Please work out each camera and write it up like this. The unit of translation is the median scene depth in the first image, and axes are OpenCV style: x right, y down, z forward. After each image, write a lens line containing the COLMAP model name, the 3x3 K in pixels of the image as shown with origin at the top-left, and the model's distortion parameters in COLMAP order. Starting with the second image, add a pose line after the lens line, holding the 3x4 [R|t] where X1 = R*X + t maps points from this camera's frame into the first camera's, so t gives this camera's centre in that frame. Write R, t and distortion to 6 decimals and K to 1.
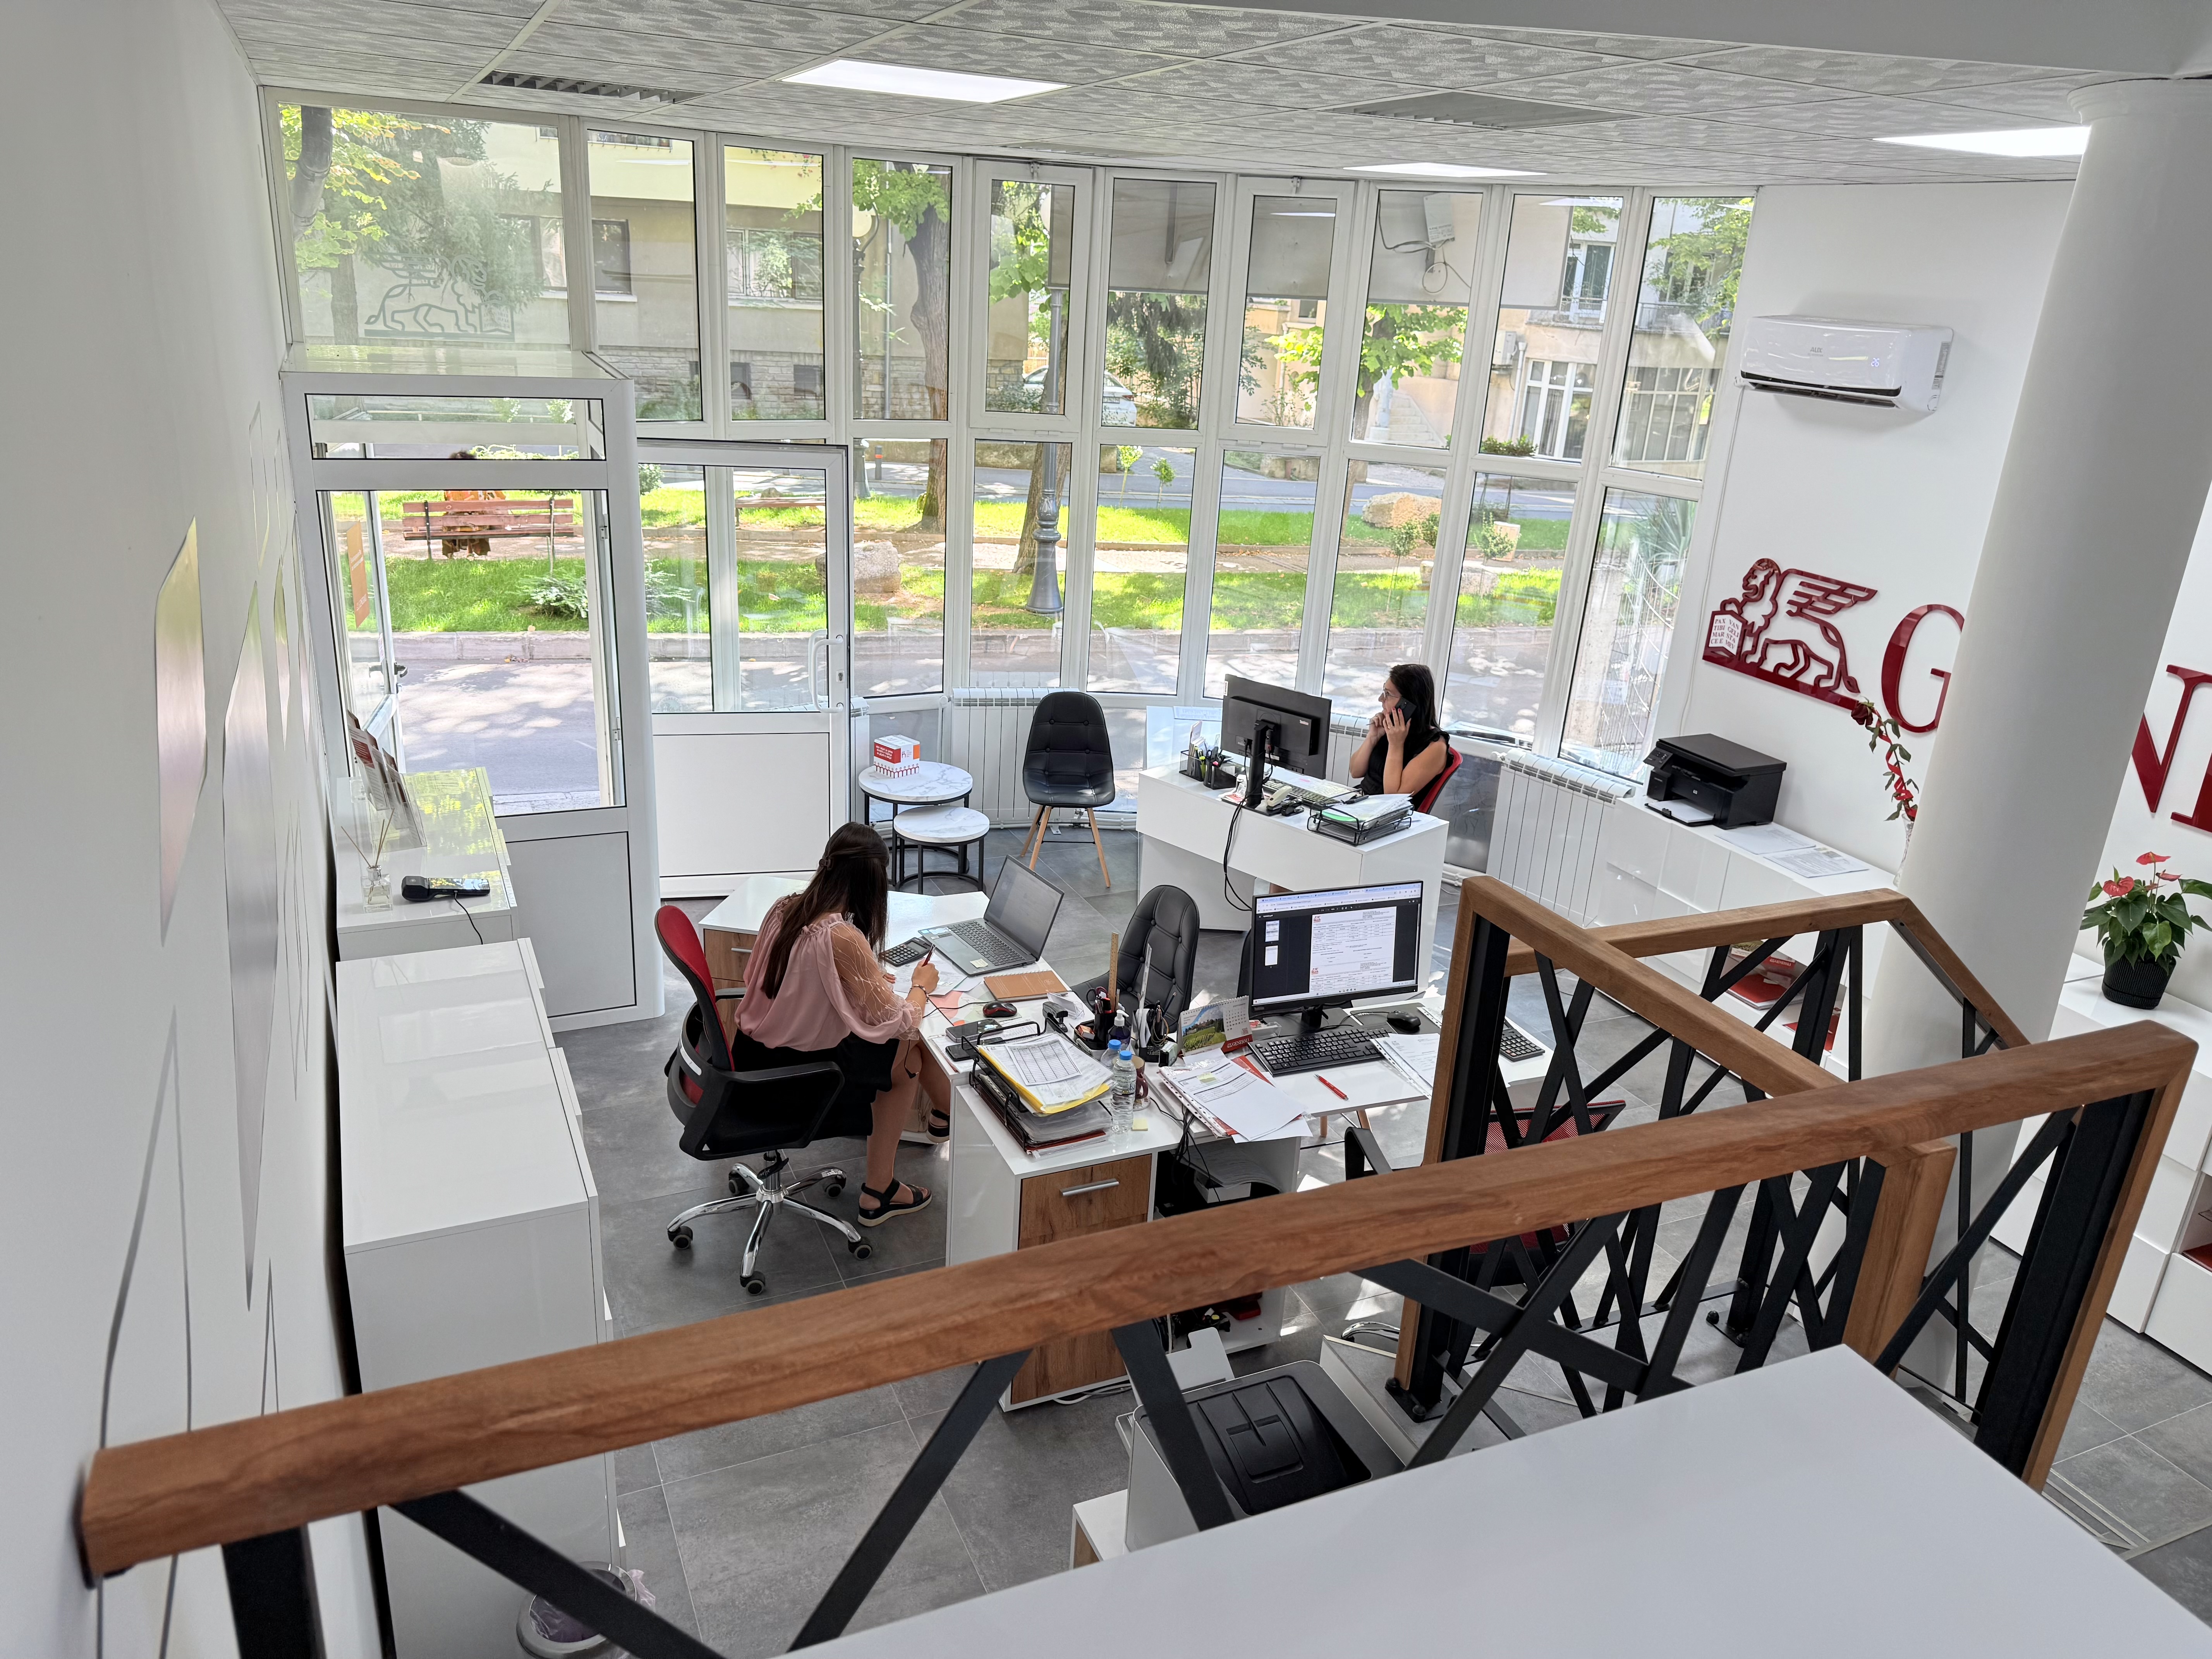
lens RADIAL K [[1557.2, 0, 1110.8], [0, 1557.2, 839.5], [0, 0, 1]] dist [0.012599, -0.004922]
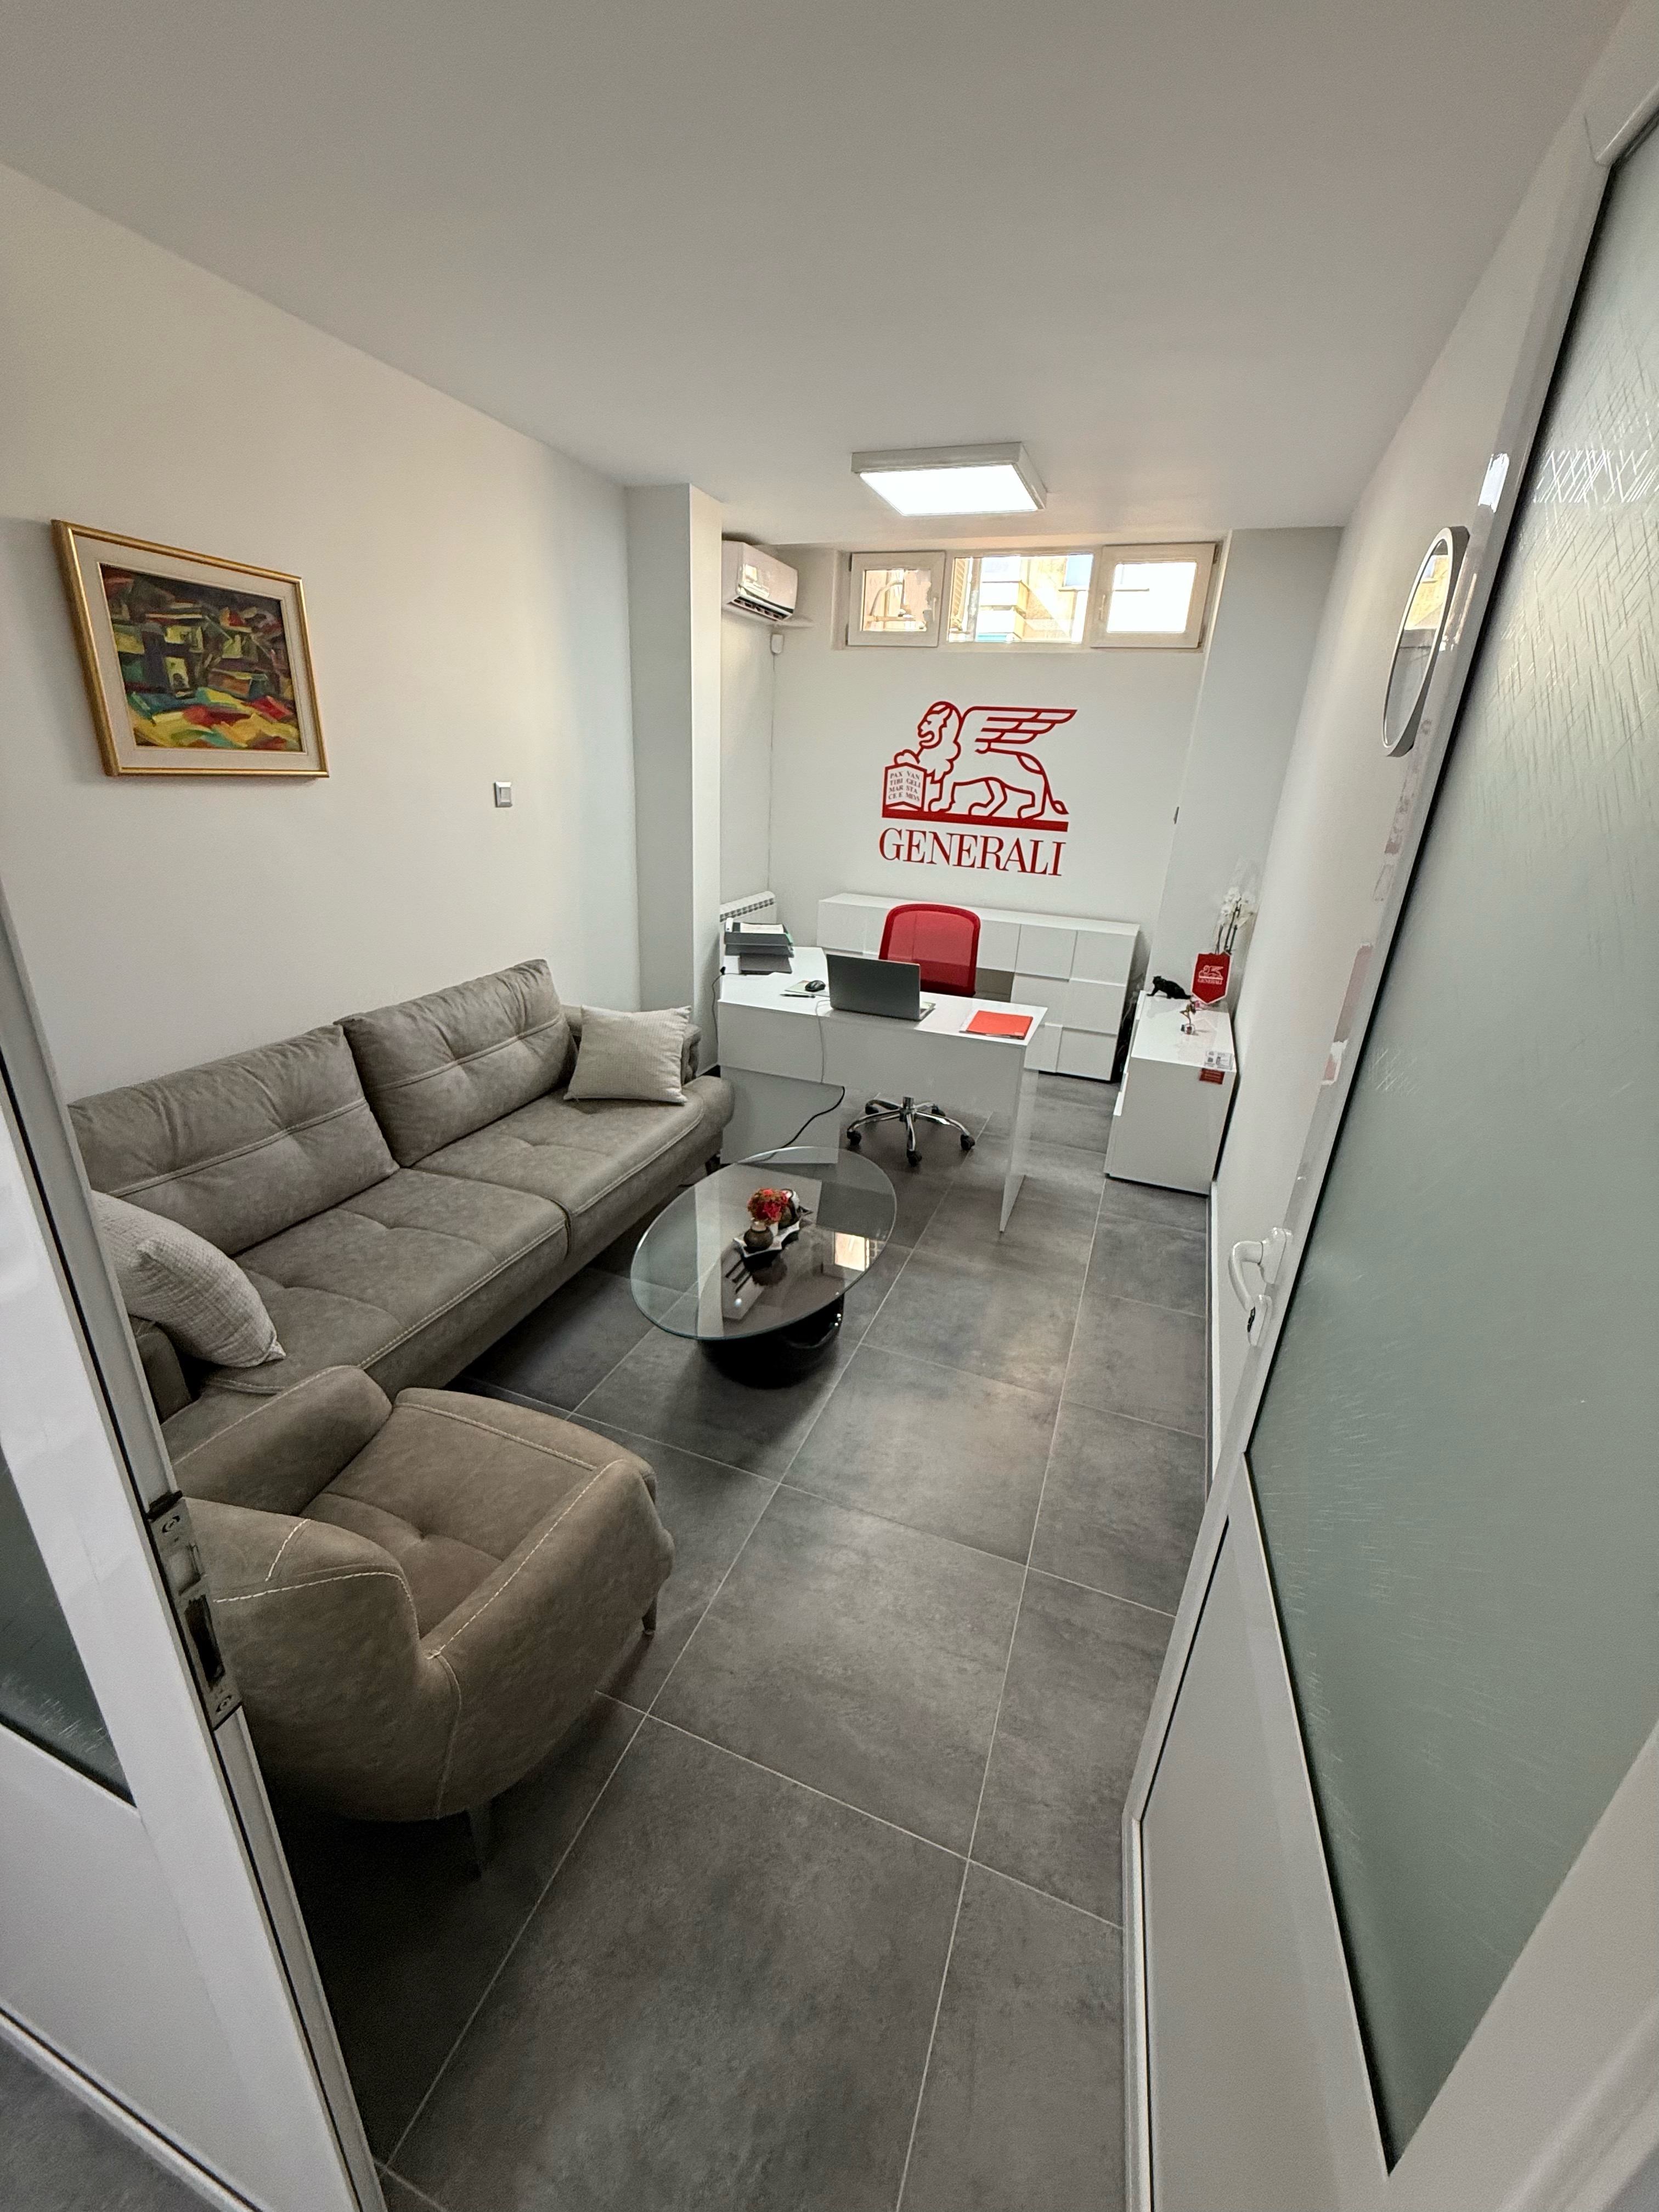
lens RADIAL K [[879.3, 0, 832.2], [0, 879.3, 1105.6], [0, 0, 1]] dist [-0.003104, 0.000105]
pose [[0.703738, -0.283723, 0.651348, -0.080726], [0.241789, 0.957717, 0.155939, -0.032491], [-0.668050, 0.047749, 0.742582, 0.625283]]
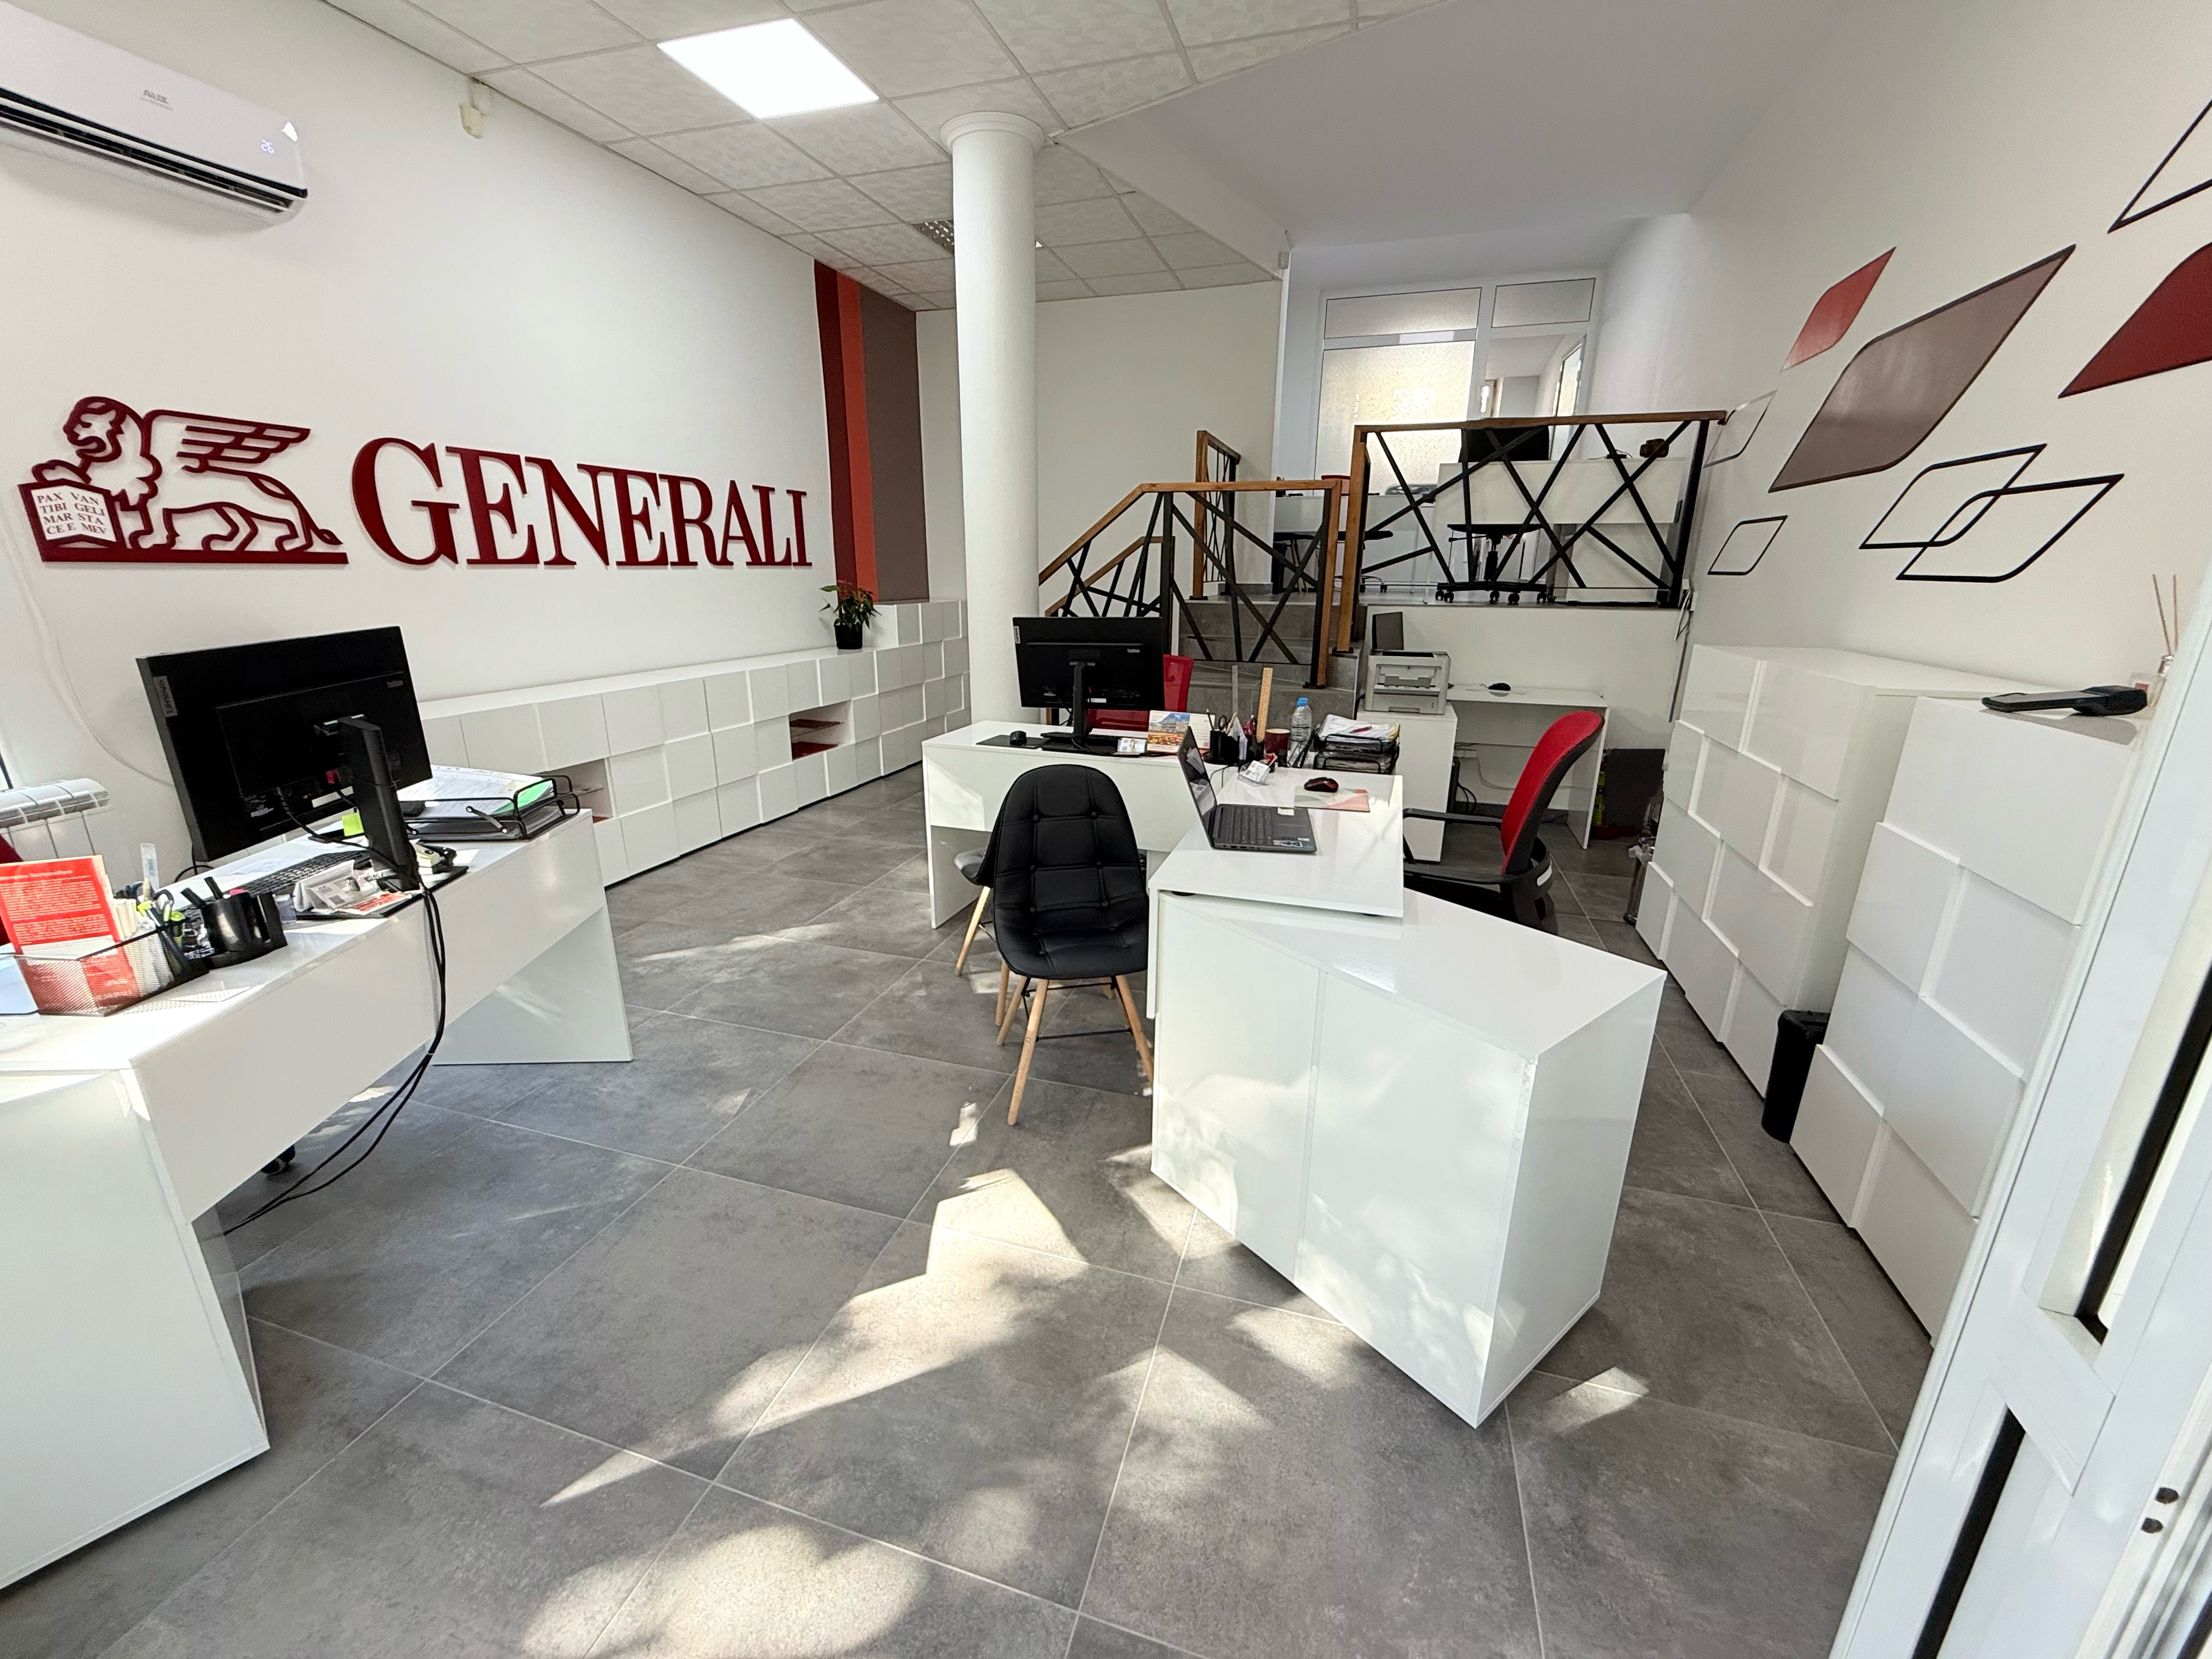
lens RADIAL K [[879.3, 0, 1104.2], [0, 879.3, 839.0], [0, 0, 1]] dist [-0.003104, 0.000105]
pose [[-0.750772, -0.249510, 0.611626, -0.243847], [0.186553, 0.808137, 0.558670, -0.151675], [-0.633671, 0.533535, -0.560180, 1.031312]]
